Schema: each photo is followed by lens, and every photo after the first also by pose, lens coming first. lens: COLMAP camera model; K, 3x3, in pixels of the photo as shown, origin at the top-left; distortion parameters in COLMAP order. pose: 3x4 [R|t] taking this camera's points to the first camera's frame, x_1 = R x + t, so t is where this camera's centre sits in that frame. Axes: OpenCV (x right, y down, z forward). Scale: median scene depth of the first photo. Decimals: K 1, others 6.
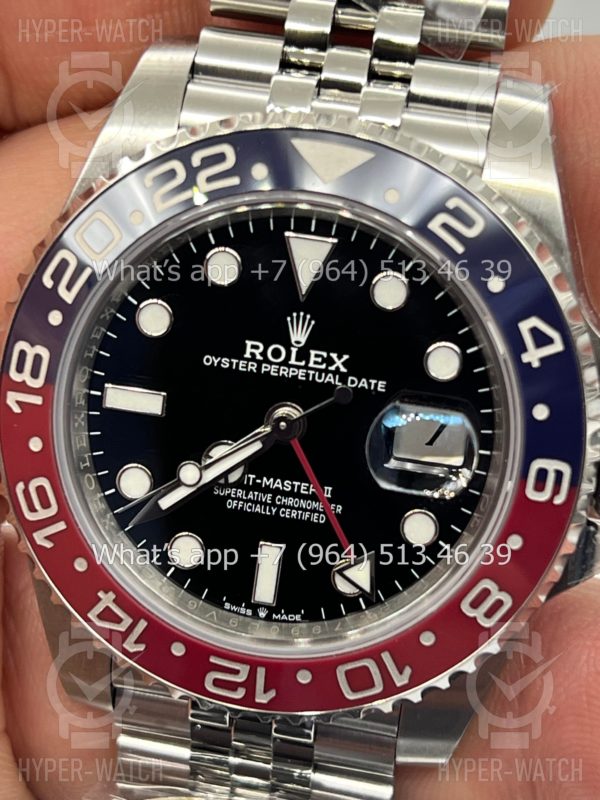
lens RADIAL K [[1837.5, 0, 298.5], [0, 1837.5, 412.6], [0, 0, 1]] dist [0.287768, 0.000000]
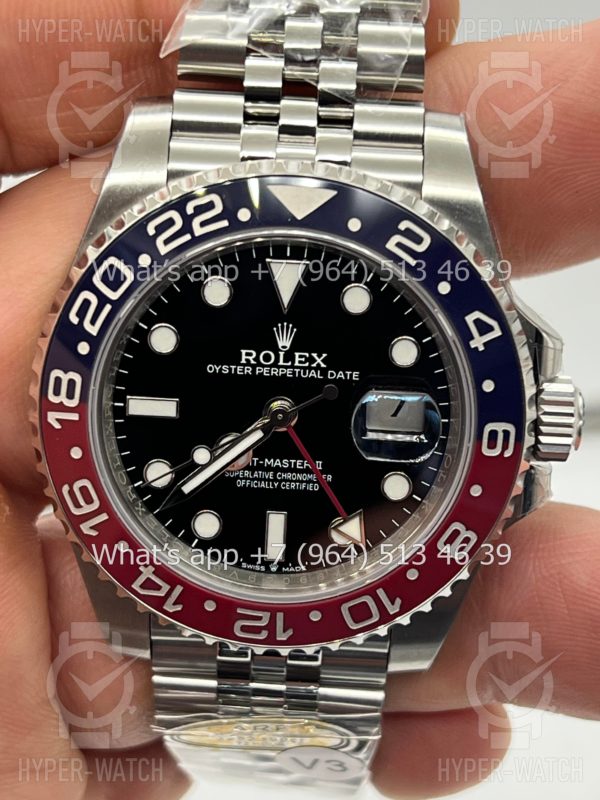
lens RADIAL K [[1837.5, 0, 291.6], [0, 1837.5, 405.3], [0, 0, 1]] dist [0.287768, 0.000000]
pose [[0.988907, -0.107452, 0.102551, -0.123911], [0.100383, 0.992356, 0.071780, -0.086455], [-0.109480, -0.060689, 0.992135, -0.210491]]
